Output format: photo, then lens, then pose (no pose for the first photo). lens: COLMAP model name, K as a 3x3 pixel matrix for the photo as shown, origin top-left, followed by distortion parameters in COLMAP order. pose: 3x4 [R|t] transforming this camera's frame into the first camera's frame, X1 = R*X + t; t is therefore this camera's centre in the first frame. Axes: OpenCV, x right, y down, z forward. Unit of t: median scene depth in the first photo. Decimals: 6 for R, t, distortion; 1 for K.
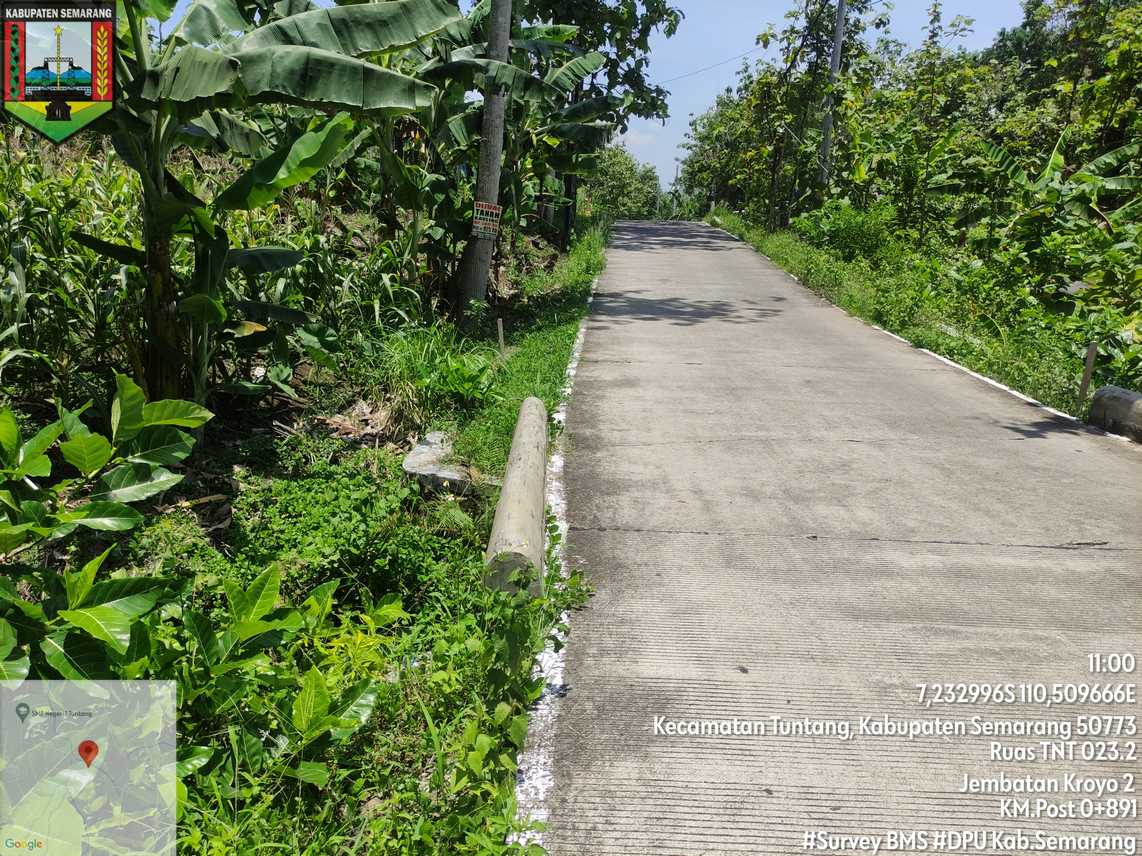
lens RADIAL K [[842.4, 0, 569.7], [0, 842.4, 425.7], [0, 0, 1]] dist [0.057442, -0.058037]
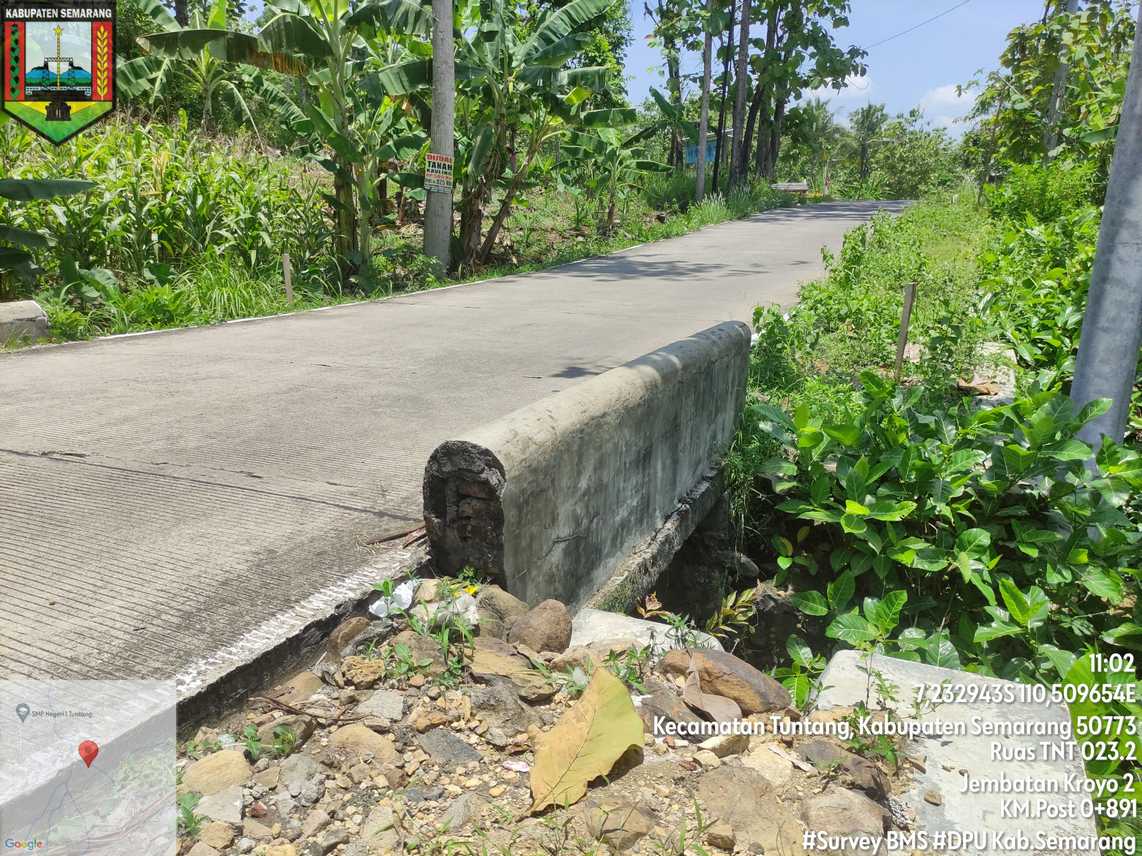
lens RADIAL K [[842.4, 0, 569.7], [0, 842.4, 425.7], [0, 0, 1]] dist [0.057442, -0.058037]
pose [[0.933013, 0.073117, -0.352335, 0.309854], [-0.073394, 0.997224, 0.012591, 0.017766], [0.352277, 0.014112, 0.935789, 0.112224]]
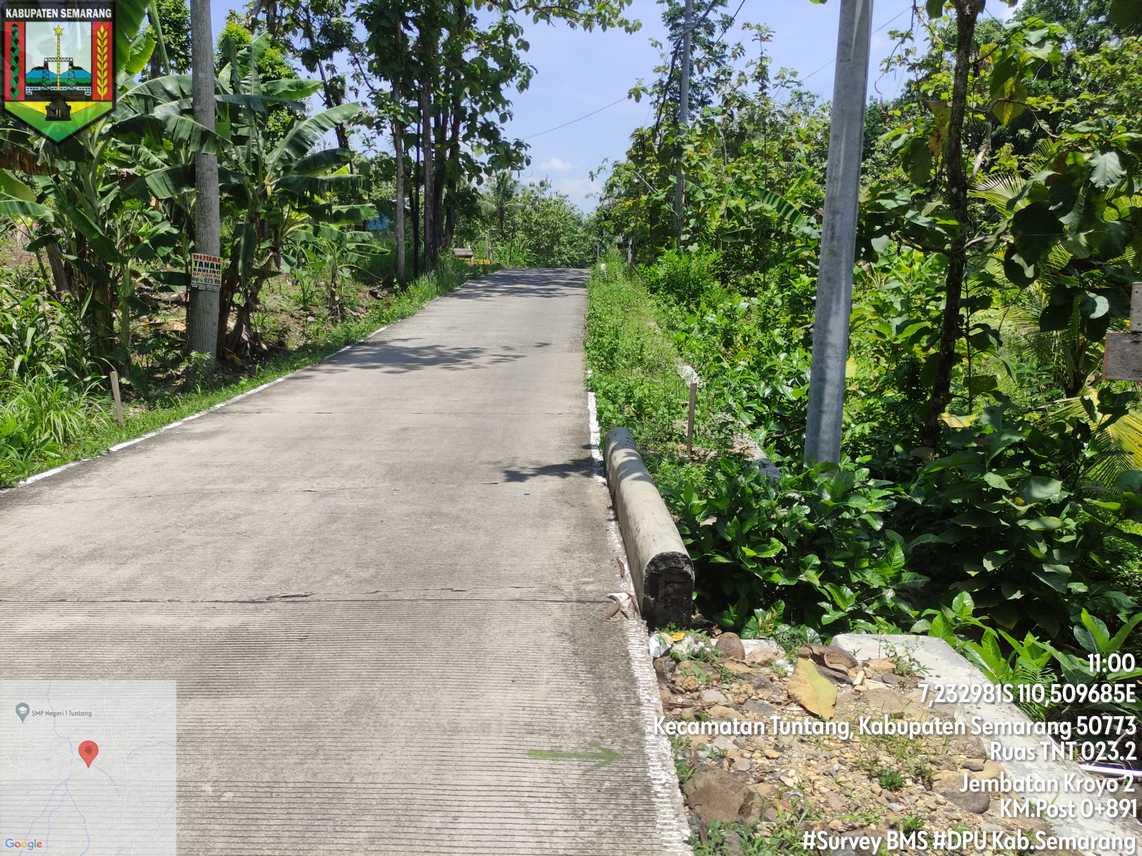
lens RADIAL K [[838.3, 0, 568.5], [0, 838.3, 426.6], [0, 0, 1]] dist [0.068065, -0.079290]
pose [[0.999080, -0.026072, 0.034037, 0.218846], [0.027829, 0.998248, -0.052210, 0.001093], [-0.032616, 0.053109, 0.998056, 0.004100]]
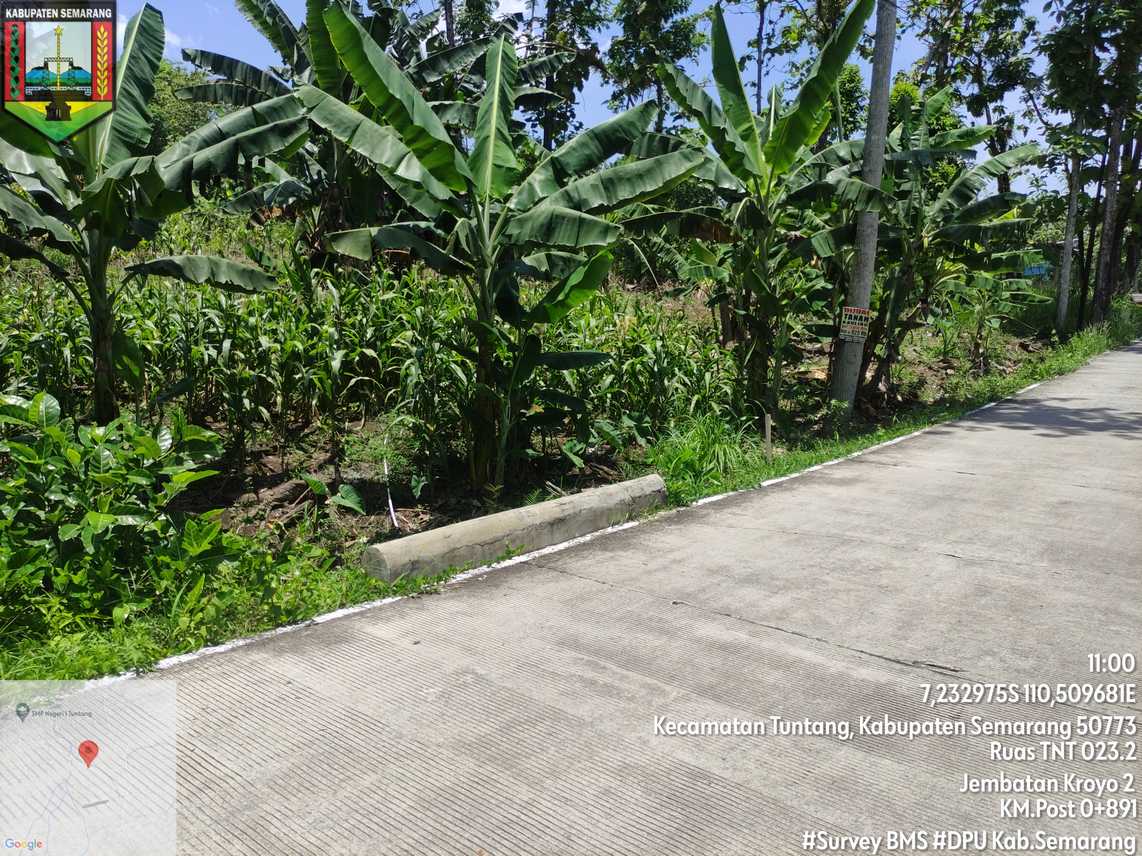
lens RADIAL K [[838.3, 0, 568.5], [0, 838.3, 426.6], [0, 0, 1]] dist [0.068065, -0.079290]
pose [[0.784453, 0.057912, -0.617478, 0.206332], [-0.130199, 0.988822, -0.072666, 0.000183], [0.606368, 0.137398, 0.783224, 0.000888]]
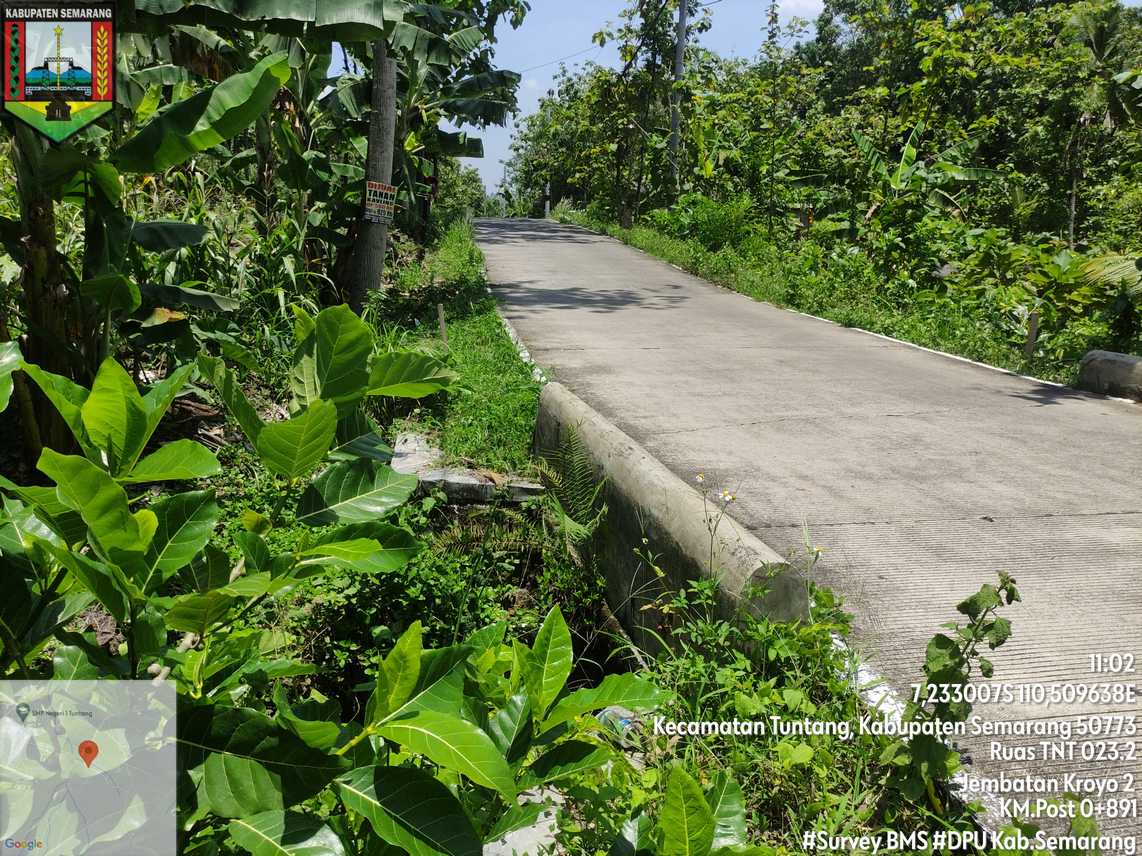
lens RADIAL K [[848.2, 0, 568.1], [0, 848.2, 417.8], [0, 0, 1]] dist [0.071201, -0.079916]
pose [[0.978507, -0.049258, 0.200246, -0.073095], [0.052268, 0.998585, -0.009772, 0.004023], [-0.199481, 0.020028, 0.979697, 0.056109]]
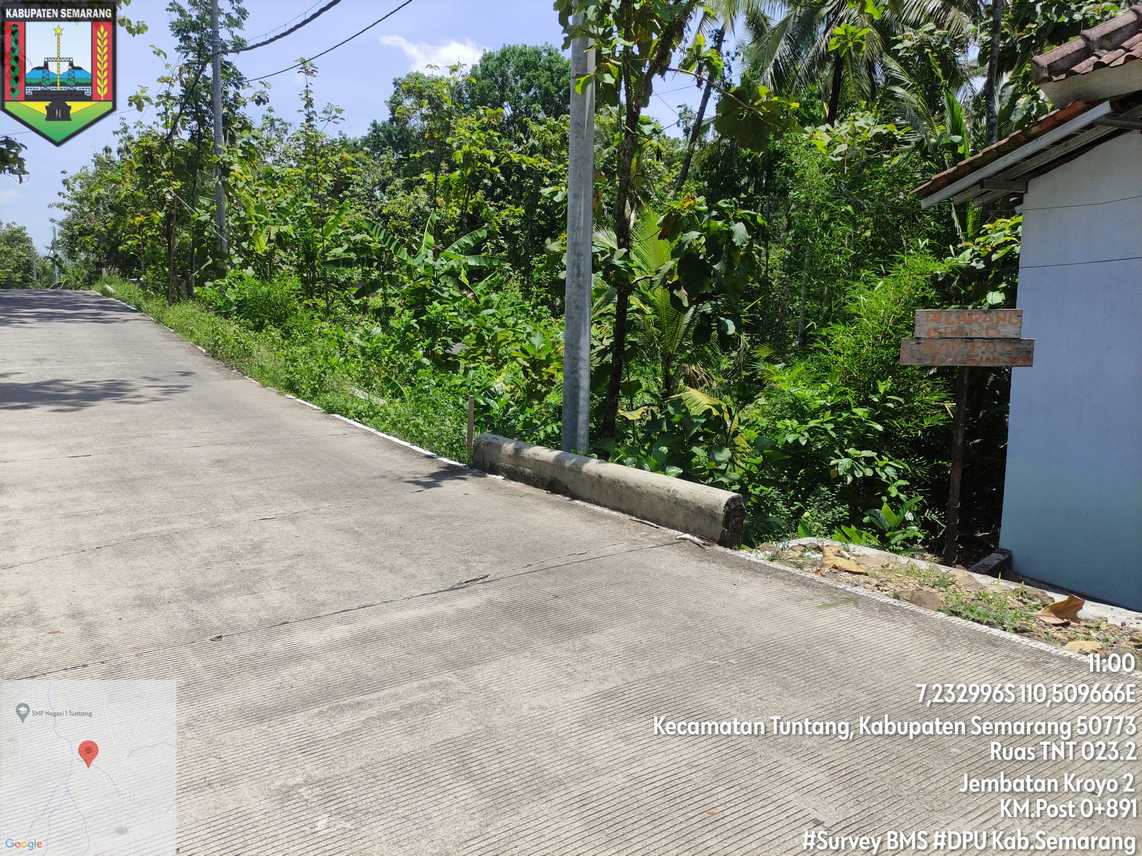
lens RADIAL K [[842.4, 0, 569.7], [0, 842.4, 425.7], [0, 0, 1]] dist [0.057442, -0.058037]
pose [[0.795120, -0.102372, 0.597750, 0.015281], [0.148068, 0.988591, -0.027649, -0.003325], [-0.588099, 0.110492, 0.801206, 0.002327]]
